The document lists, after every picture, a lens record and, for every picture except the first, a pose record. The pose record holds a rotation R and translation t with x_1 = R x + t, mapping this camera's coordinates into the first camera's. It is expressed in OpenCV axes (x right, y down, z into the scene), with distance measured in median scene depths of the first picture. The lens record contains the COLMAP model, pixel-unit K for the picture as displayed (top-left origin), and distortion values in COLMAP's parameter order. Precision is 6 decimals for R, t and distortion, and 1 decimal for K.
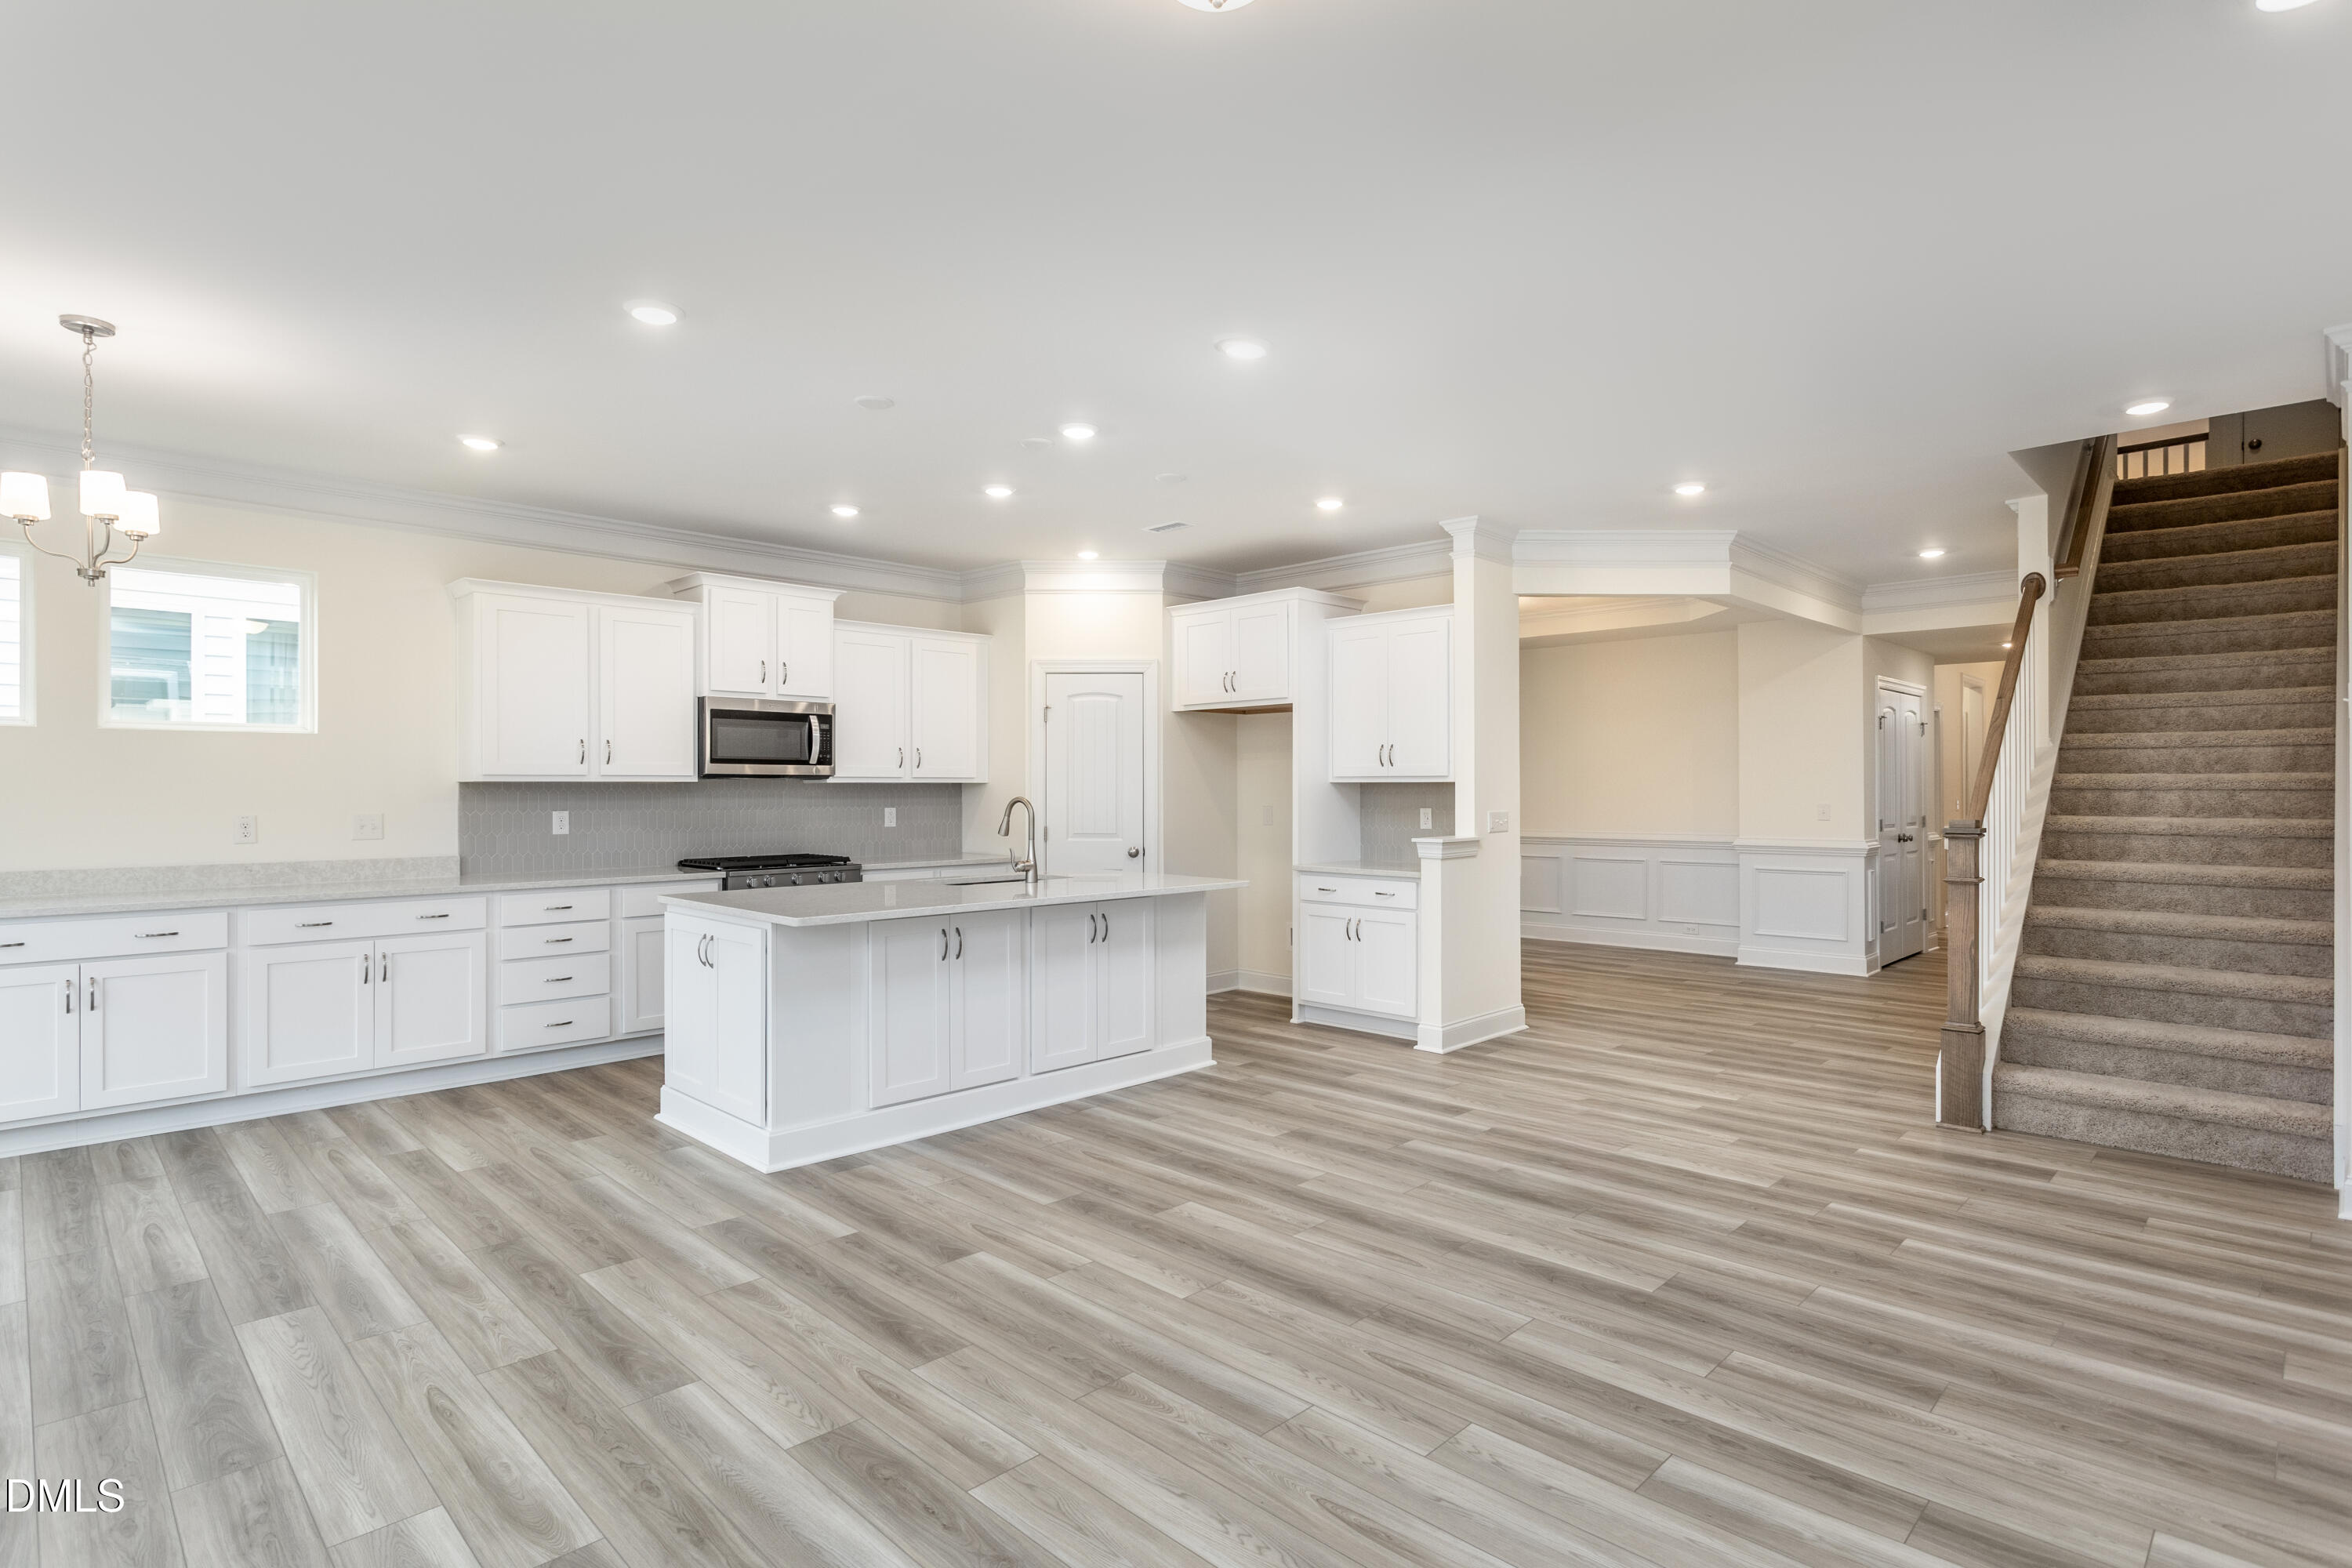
lens RADIAL K [[1178.0, 0, 1174.7], [0, 1178.0, 776.0], [0, 0, 1]] dist [-0.003758, -0.000901]
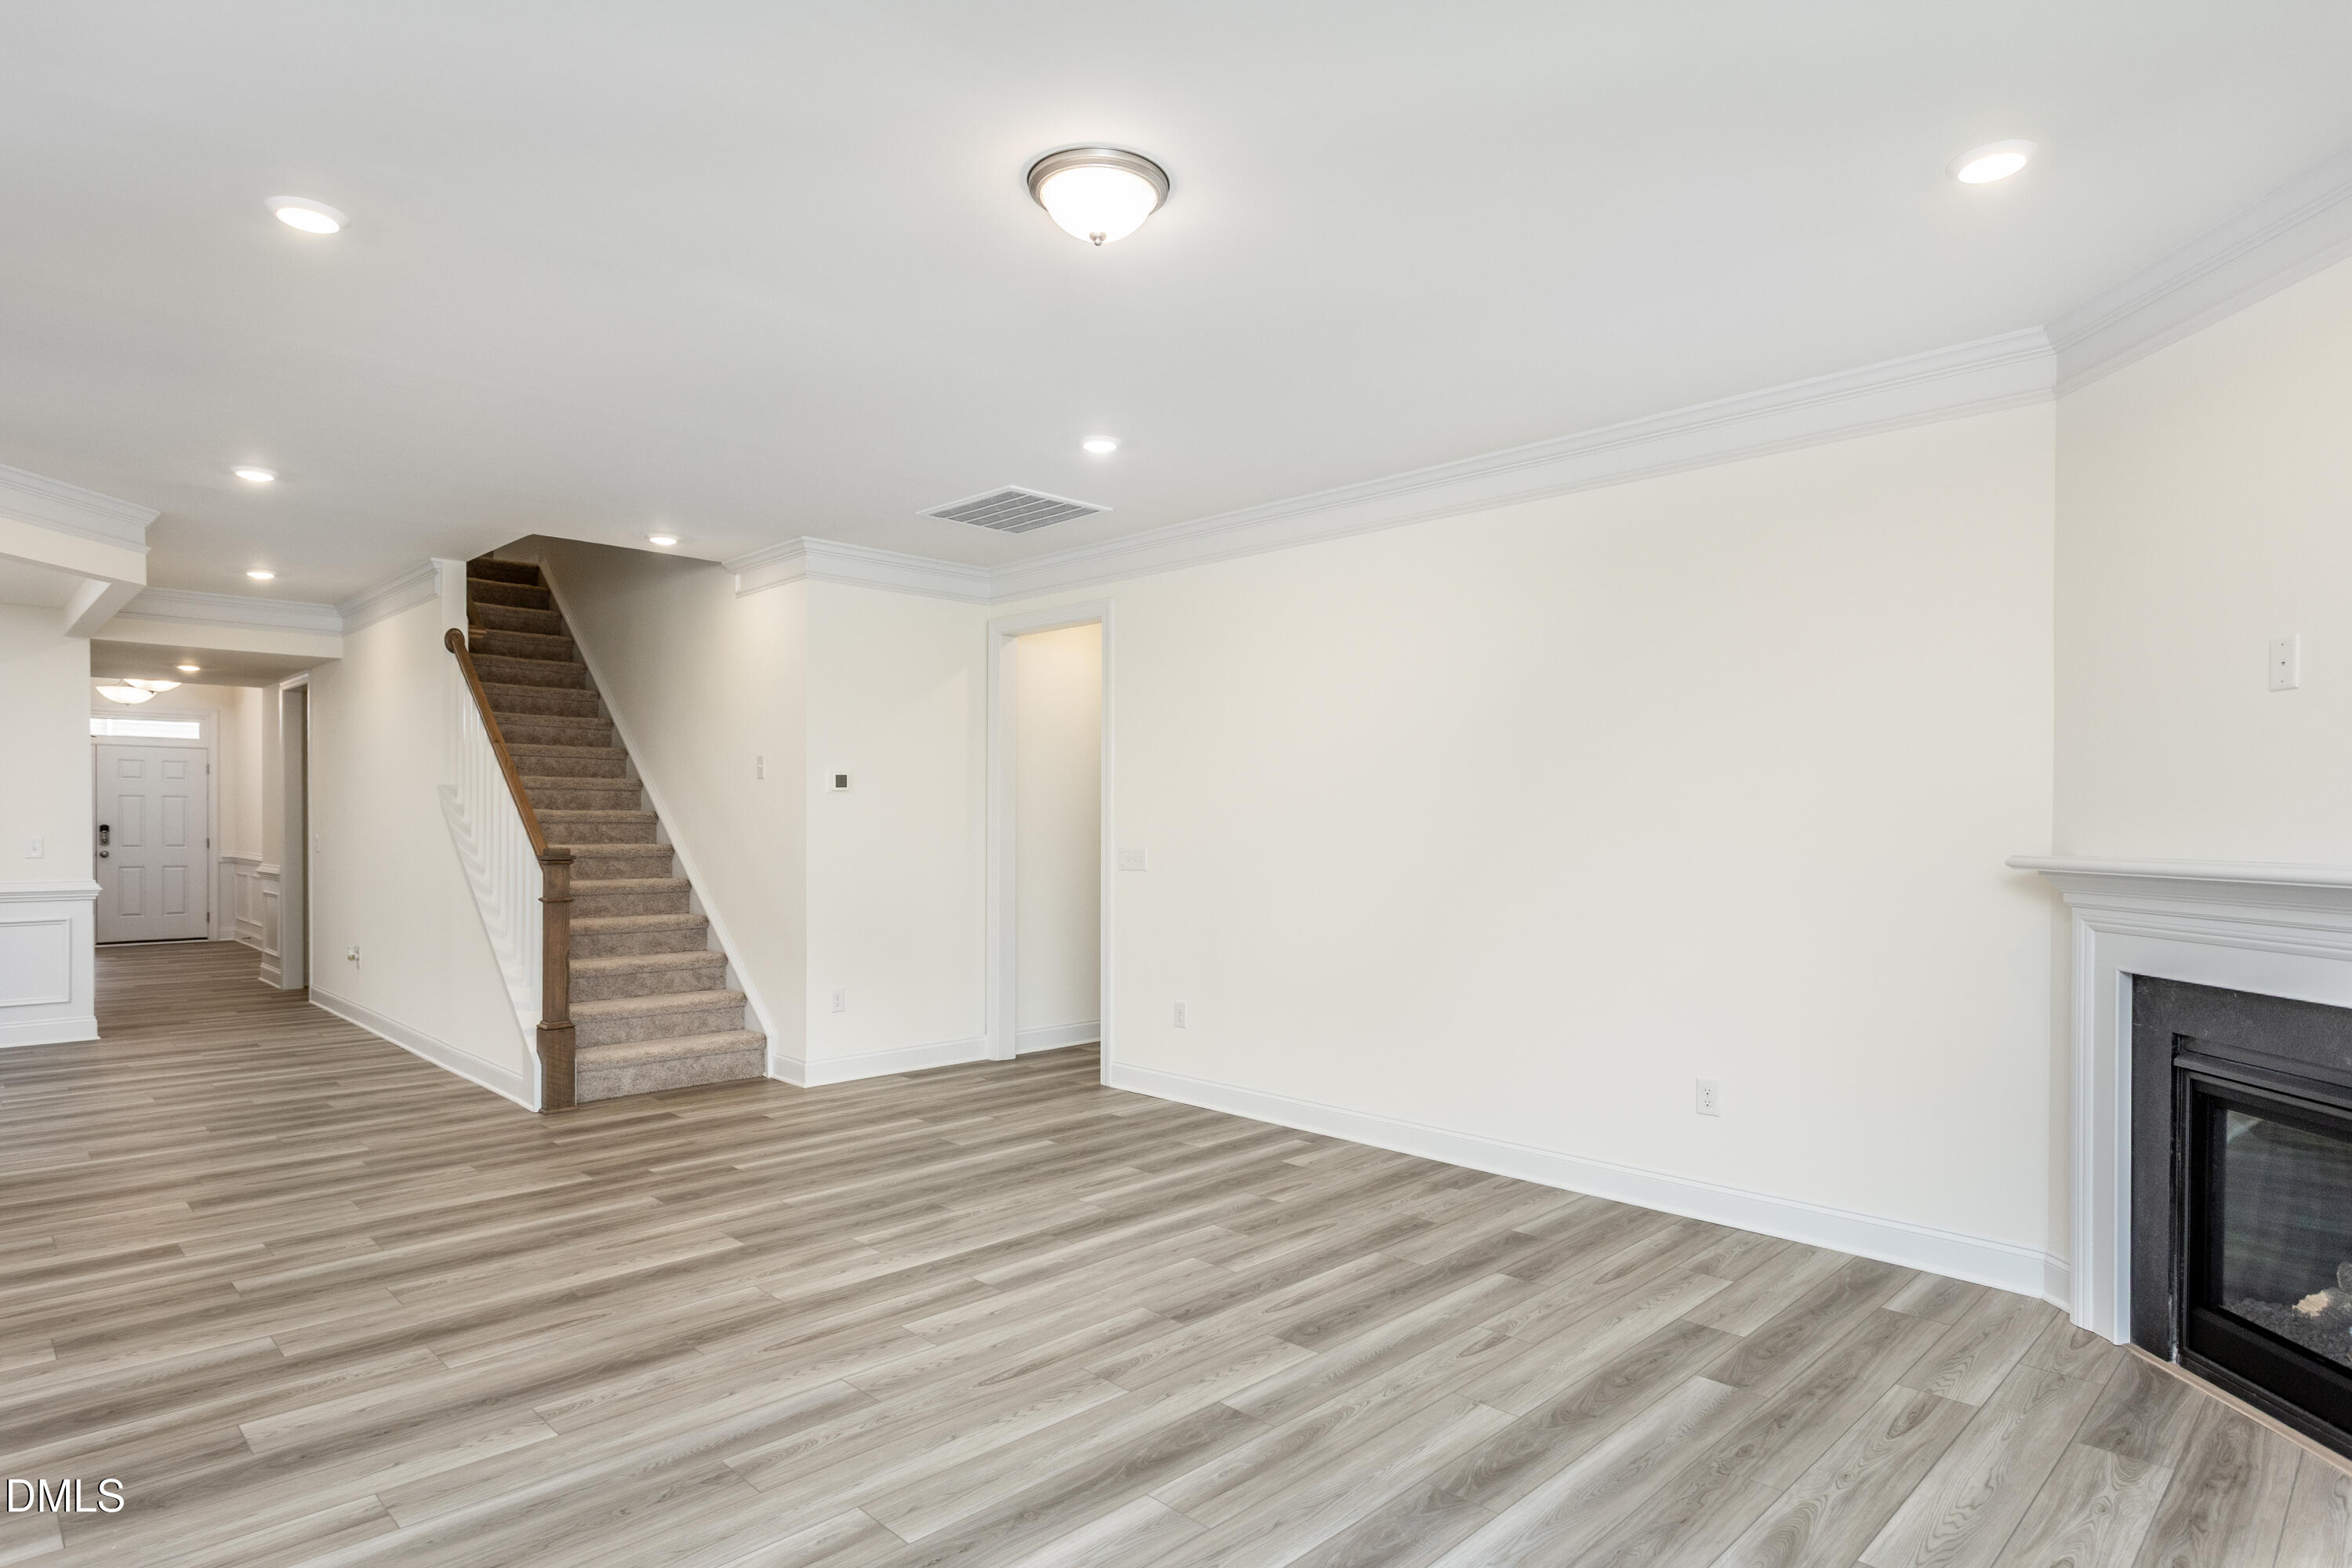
lens RADIAL K [[1291.6, 0, 1176.9], [0, 1291.6, 795.2], [0, 0, 1]] dist [-0.000683, -0.000163]
pose [[-0.006422, 0.023592, 0.999701, -0.845488], [-0.015336, 0.999602, -0.023689, 0.008032], [-0.999862, -0.015484, -0.006058, 0.533333]]
